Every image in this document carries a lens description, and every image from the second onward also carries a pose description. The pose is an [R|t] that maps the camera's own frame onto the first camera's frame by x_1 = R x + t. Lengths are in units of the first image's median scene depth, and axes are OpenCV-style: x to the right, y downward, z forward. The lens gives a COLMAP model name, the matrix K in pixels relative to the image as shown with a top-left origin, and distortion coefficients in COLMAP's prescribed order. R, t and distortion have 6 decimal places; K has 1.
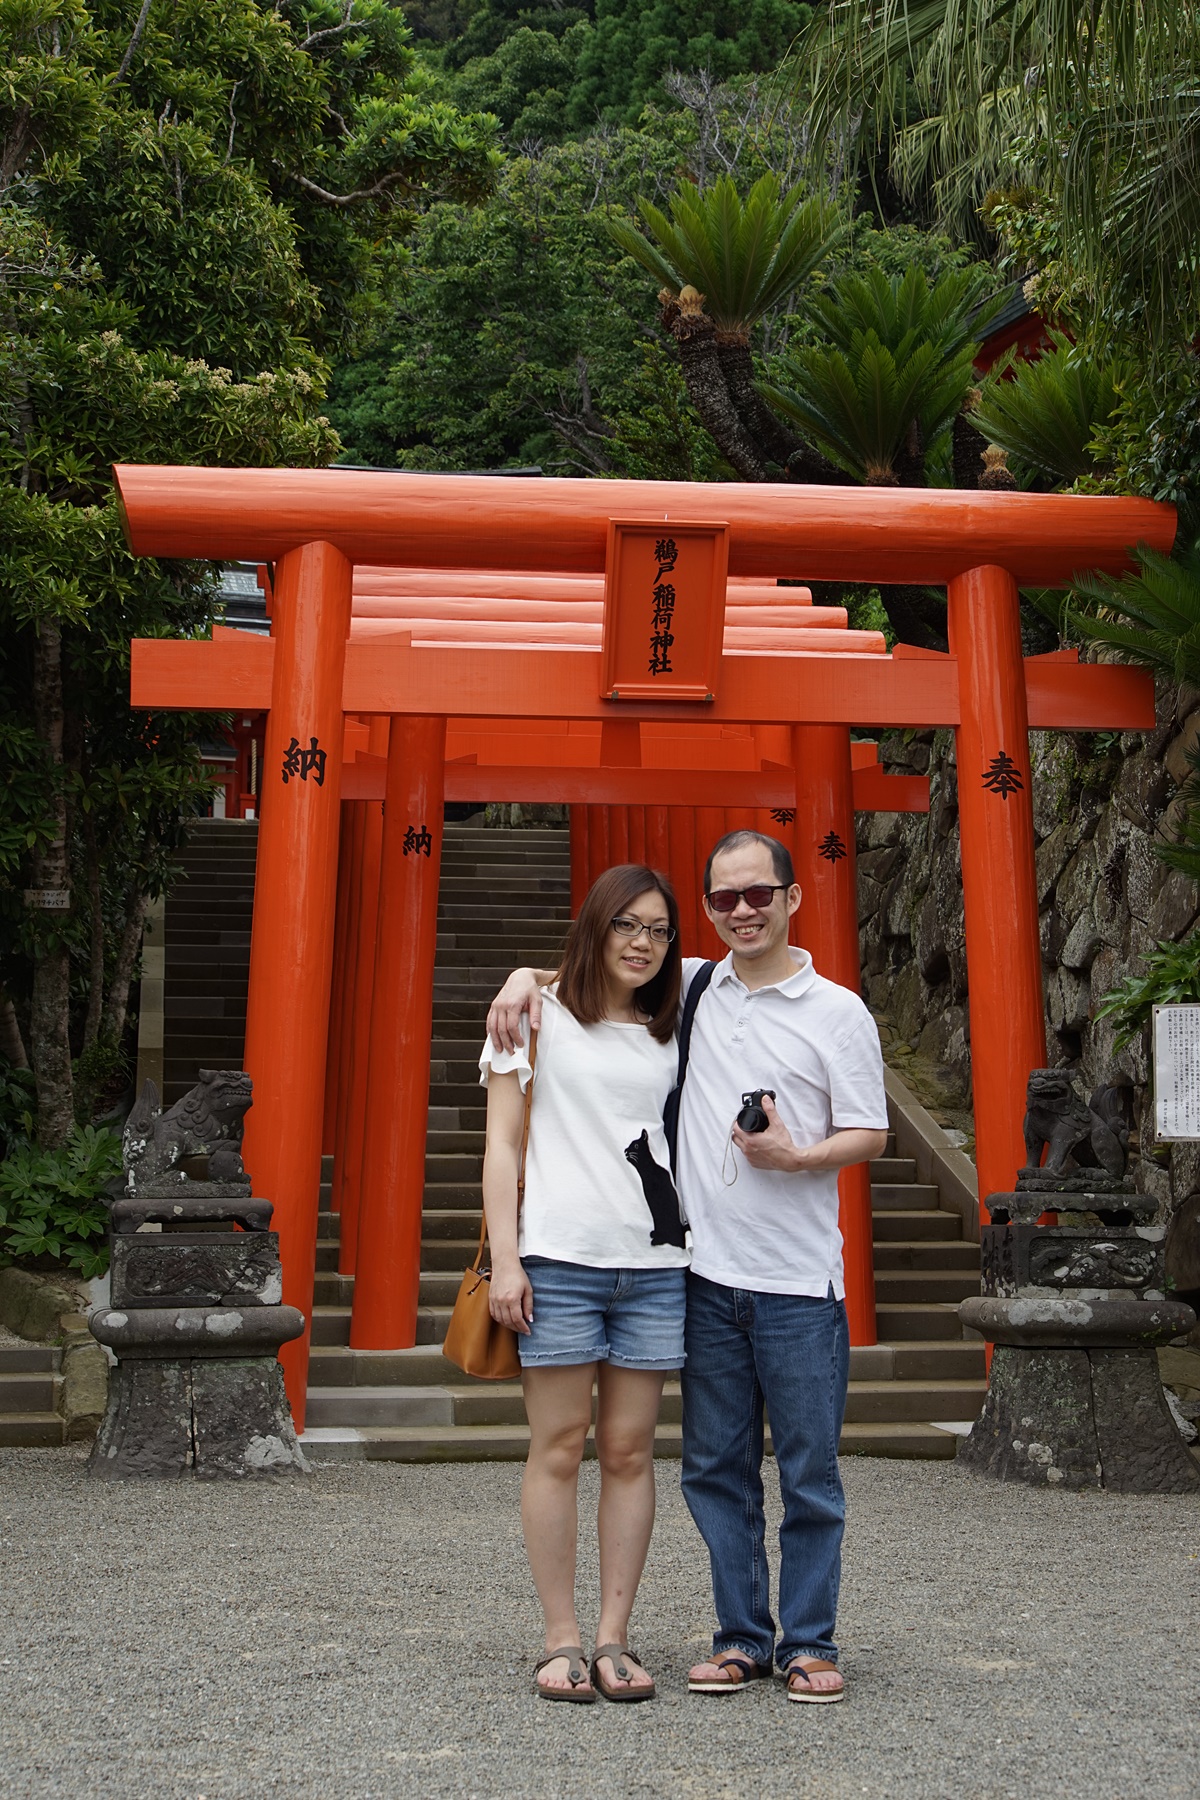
lens RADIAL K [[2994.3, 0, 611.4], [0, 2994.3, 894.3], [0, 0, 1]] dist [0.035741, -0.060729]
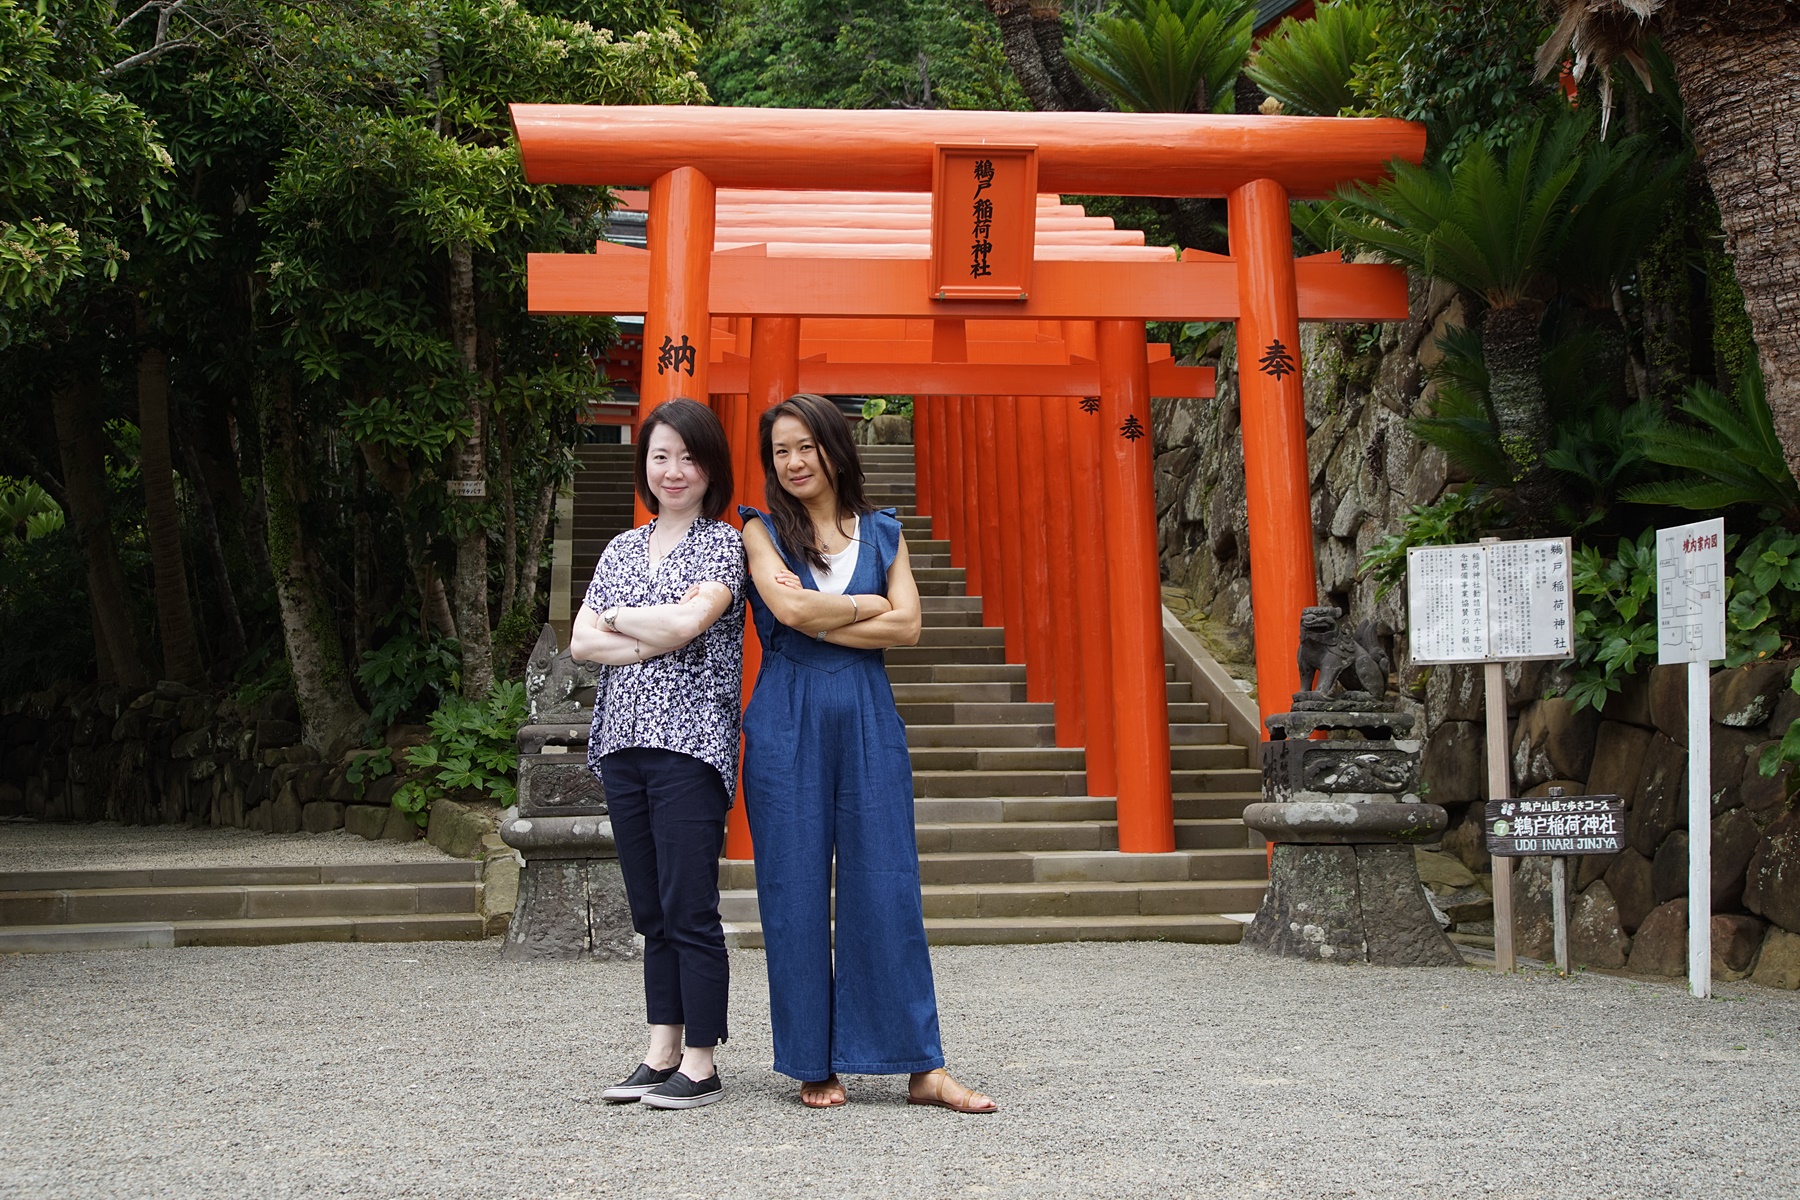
lens RADIAL K [[2490.8, 0, 897.9], [0, 2490.8, 606.0], [0, 0, 1]] dist [0.031787, 0.038341]
pose [[0.999545, -0.015002, -0.026179, 0.007316], [0.015763, 0.999452, 0.029113, 0.024693], [0.025728, -0.029512, 0.999233, 0.025693]]
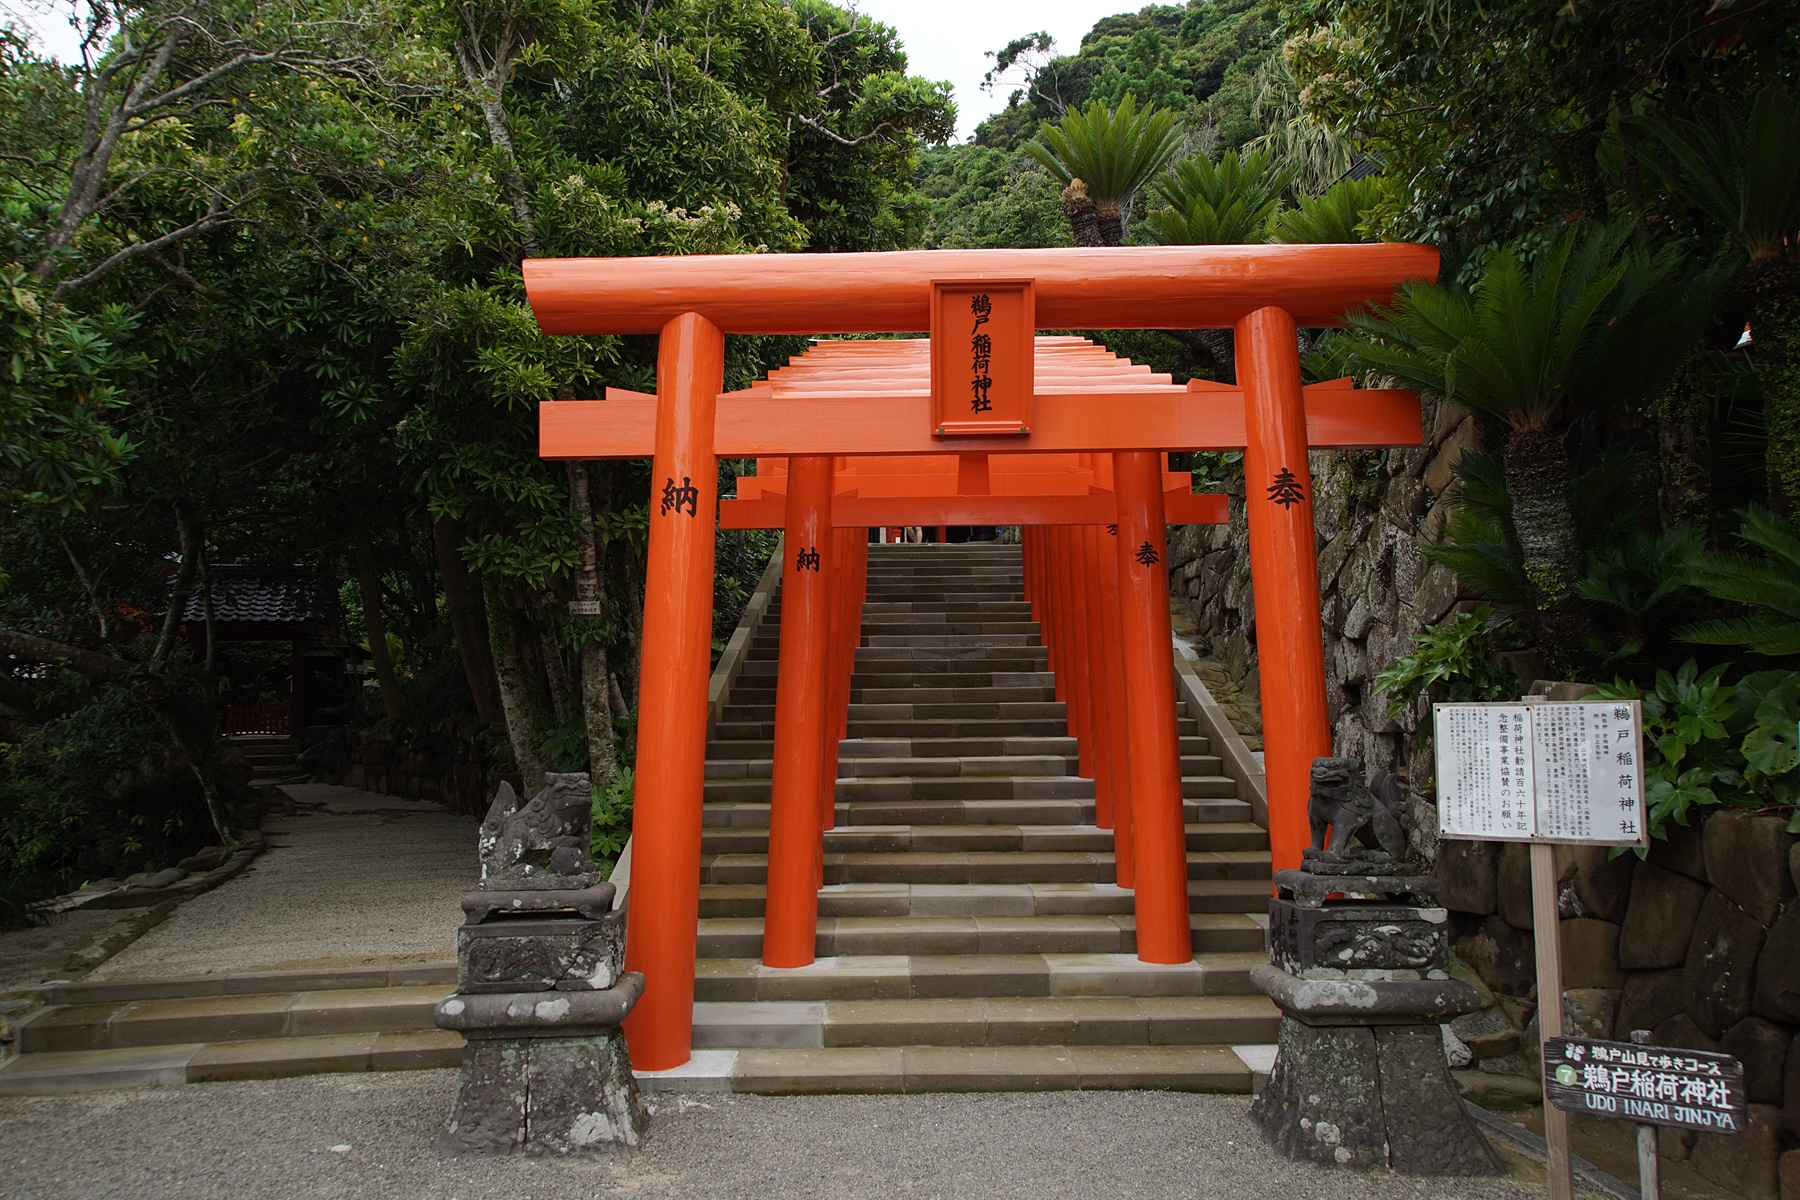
lens RADIAL K [[1373.4, 0, 903.3], [0, 1373.4, 610.3], [0, 0, 1]] dist [-0.009940, 0.017444]
pose [[0.986268, -0.022944, -0.163553, 0.069599], [0.027172, 0.999351, 0.023663, -0.009452], [0.162903, -0.027782, 0.986251, 0.446687]]
